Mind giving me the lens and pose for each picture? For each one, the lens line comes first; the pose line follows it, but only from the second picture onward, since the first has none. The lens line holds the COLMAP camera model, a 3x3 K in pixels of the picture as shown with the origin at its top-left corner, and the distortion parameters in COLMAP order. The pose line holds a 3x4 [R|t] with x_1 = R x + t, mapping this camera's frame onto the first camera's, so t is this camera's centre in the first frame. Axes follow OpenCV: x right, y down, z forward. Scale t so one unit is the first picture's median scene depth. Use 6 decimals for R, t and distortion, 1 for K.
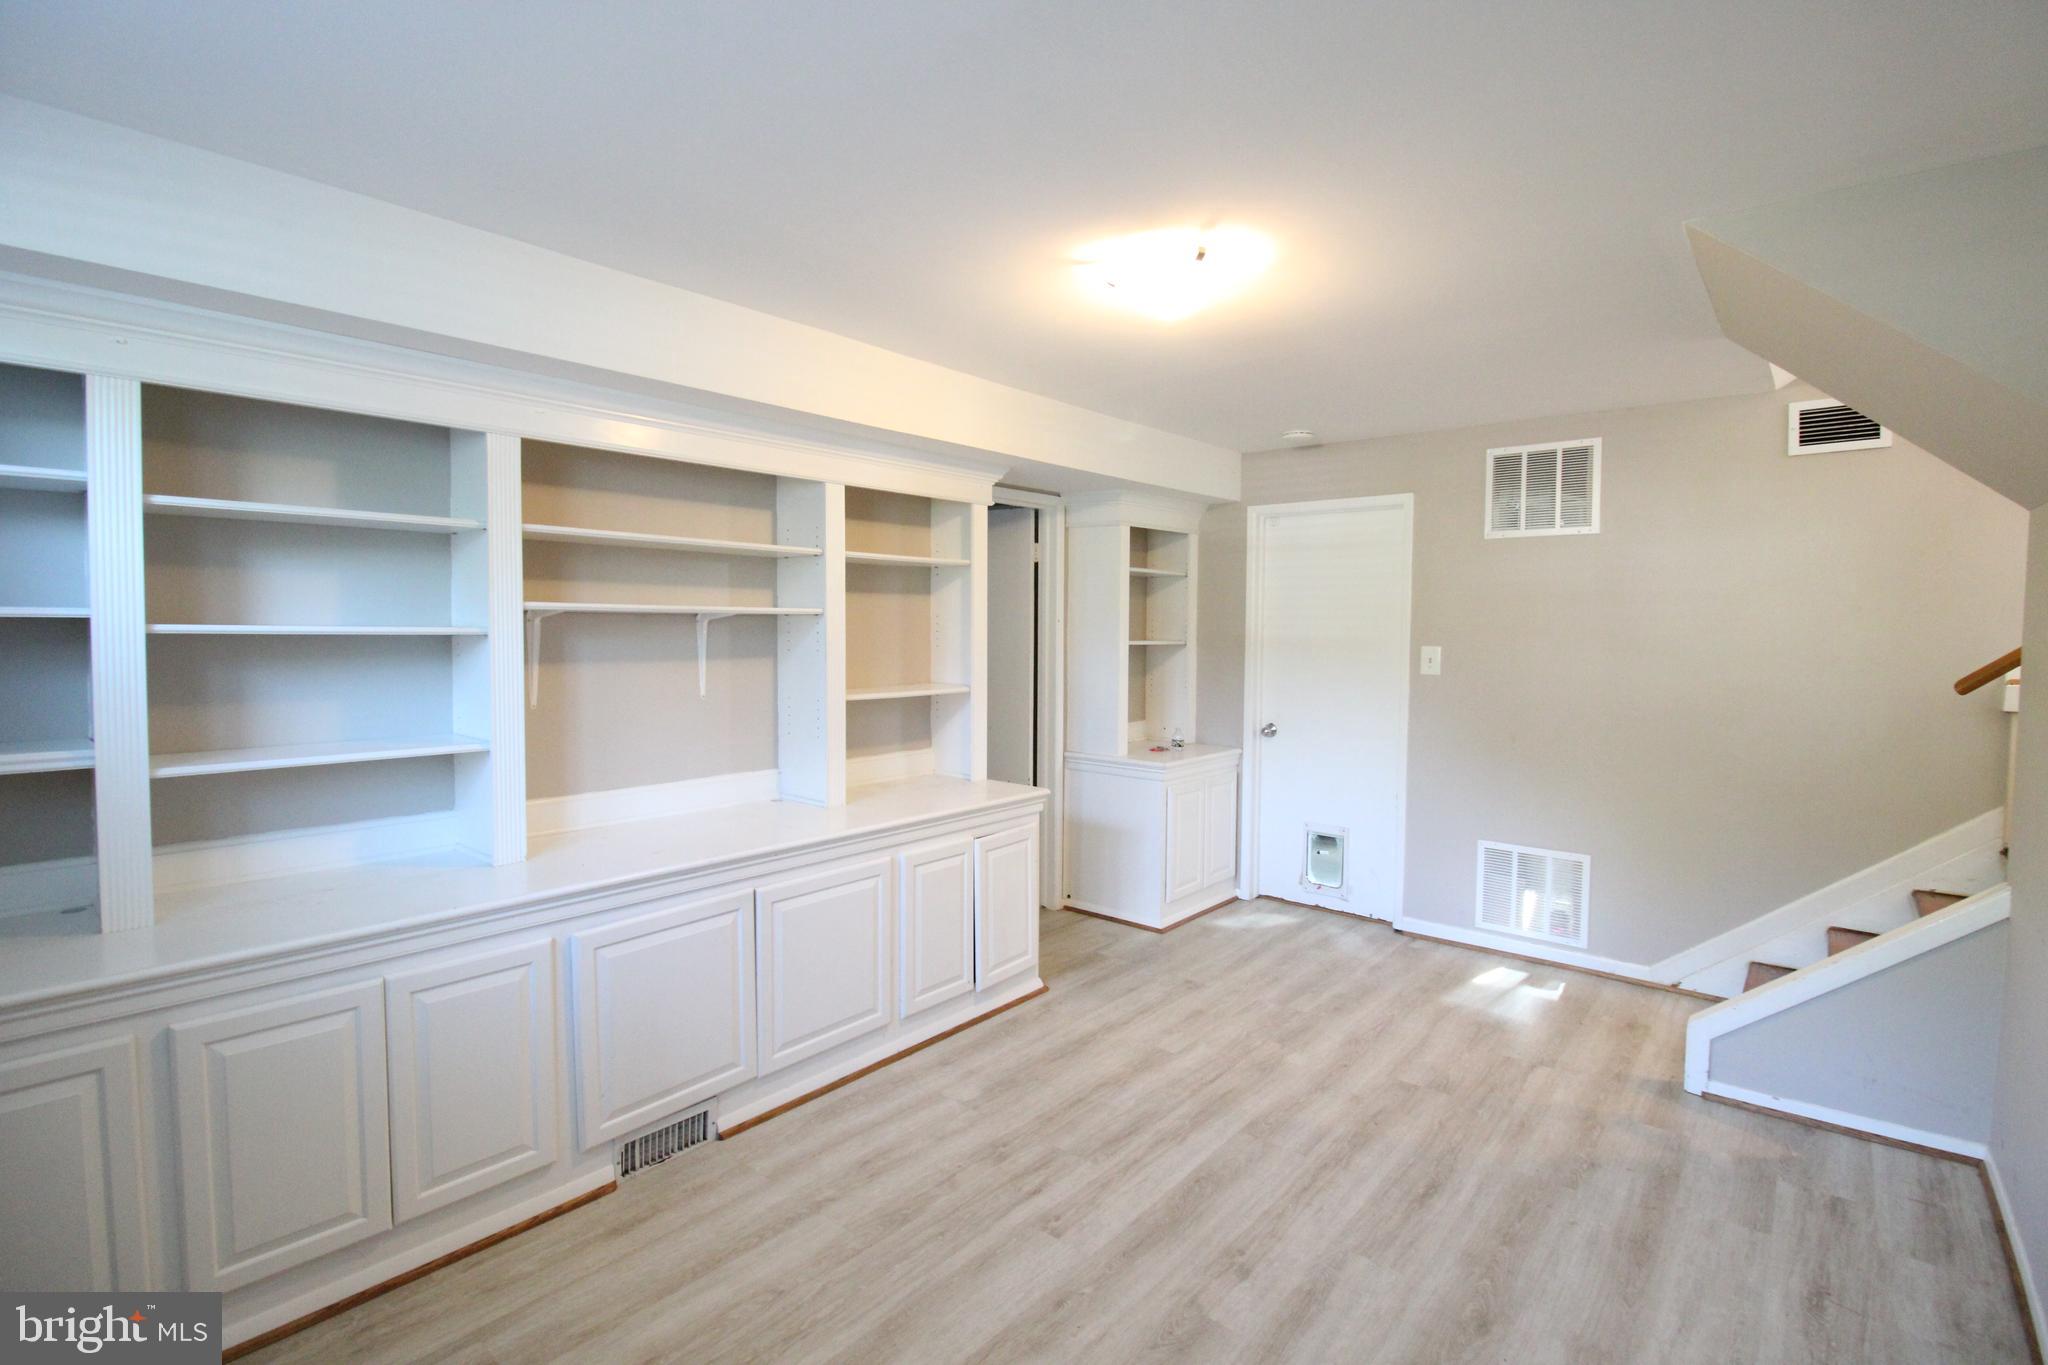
lens RADIAL K [[951.5, 0, 1042.1], [0, 951.5, 665.8], [0, 0, 1]] dist [0.001058, -0.012452]
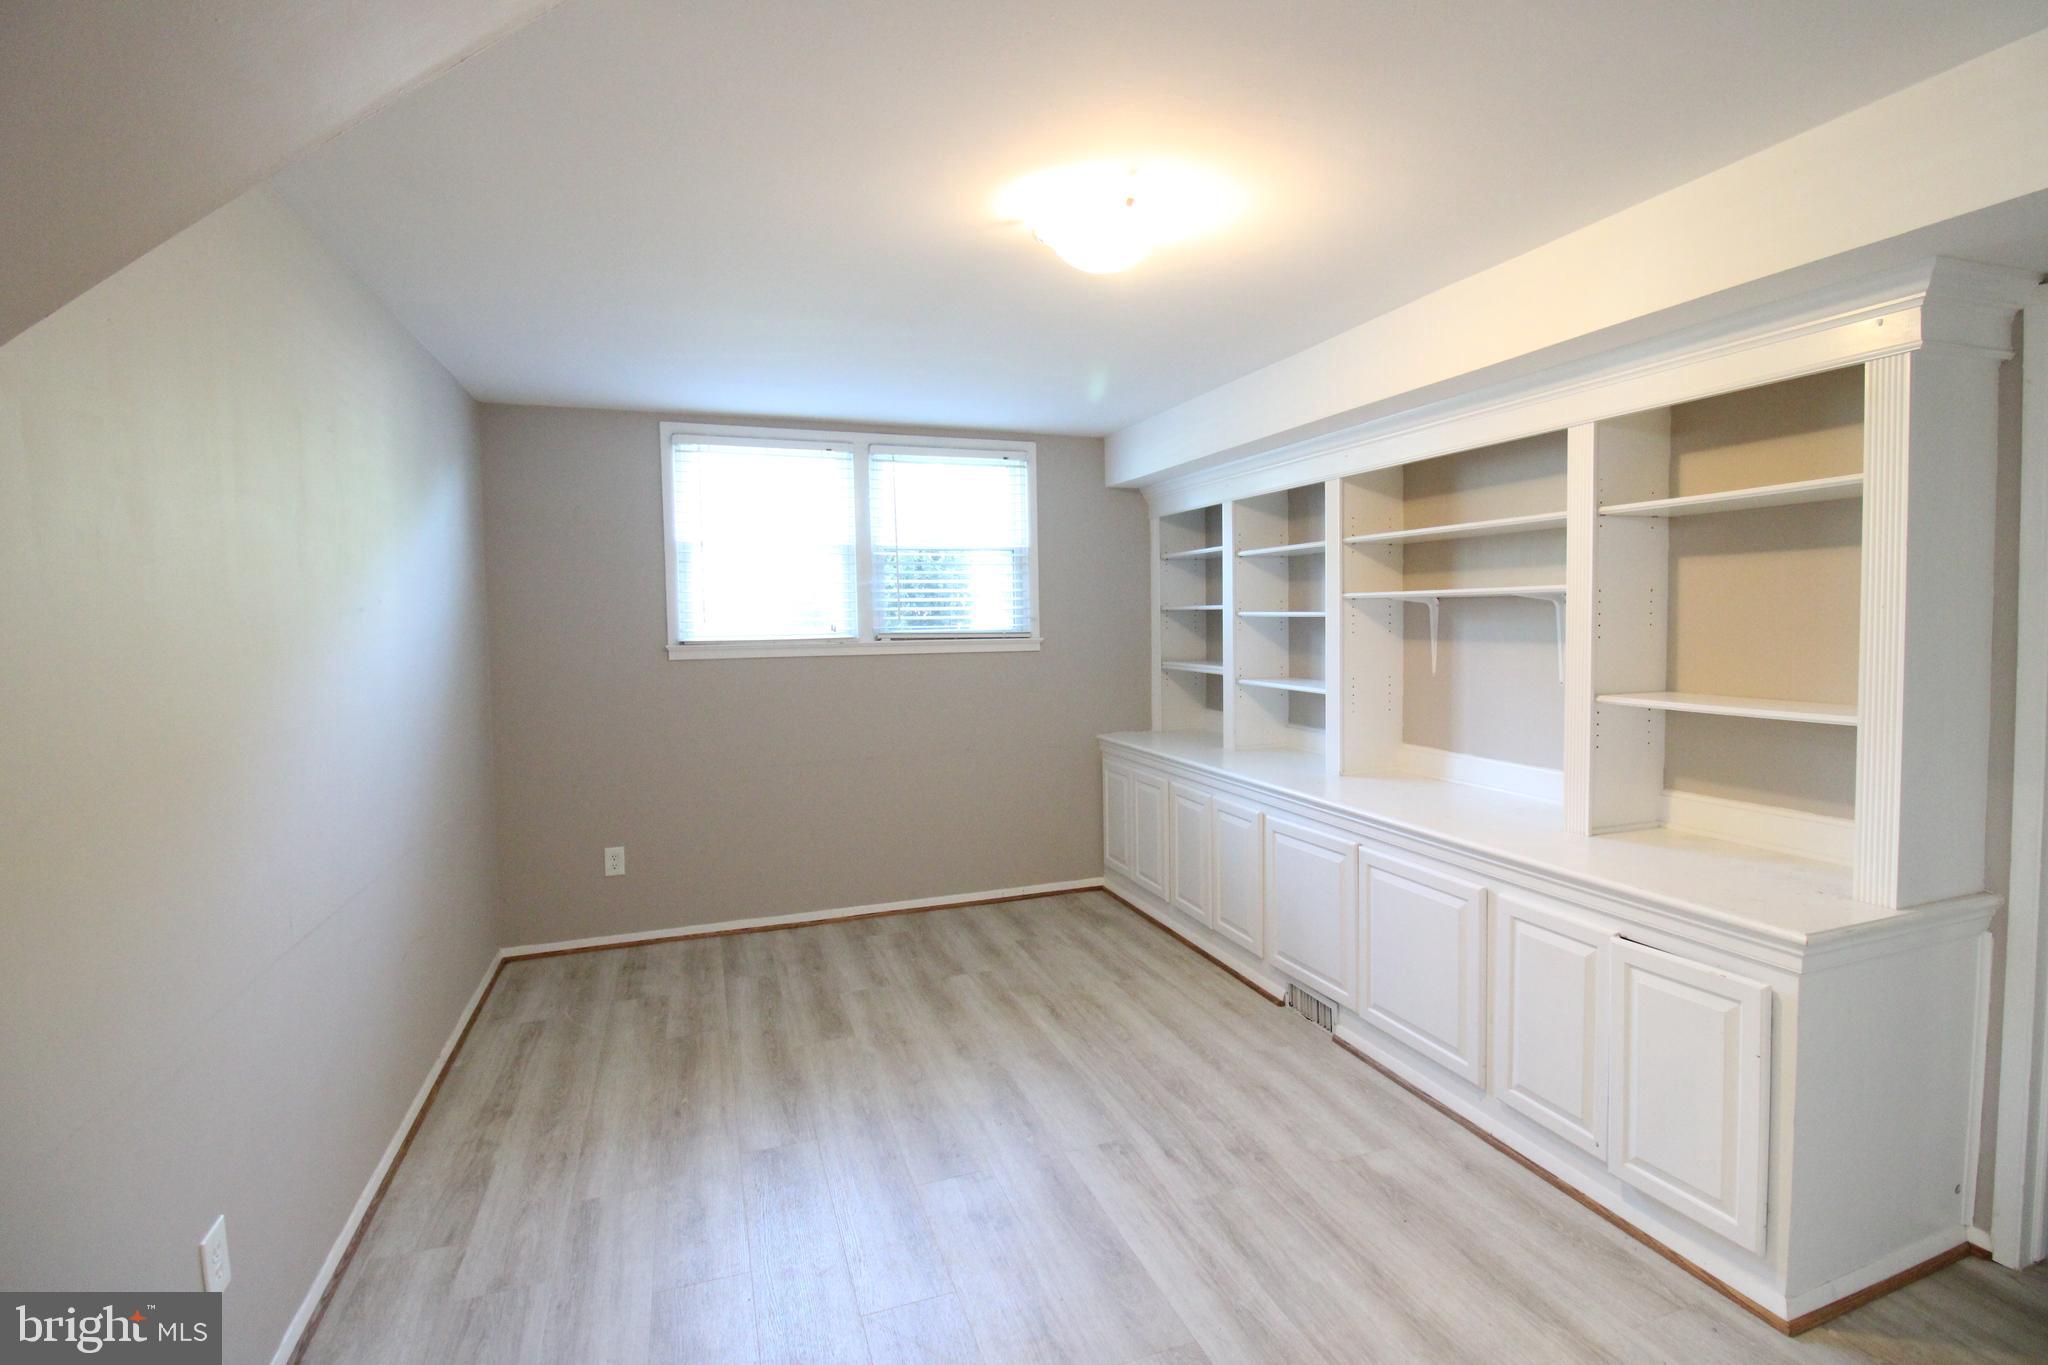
lens RADIAL K [[951.5, 0, 1042.1], [0, 951.5, 665.8], [0, 0, 1]] dist [0.001058, -0.012452]
pose [[-0.505302, 0.040410, -0.861996, 0.844113], [-0.030600, 0.997436, 0.064697, -0.035570], [0.862400, 0.059069, -0.502770, 1.237913]]
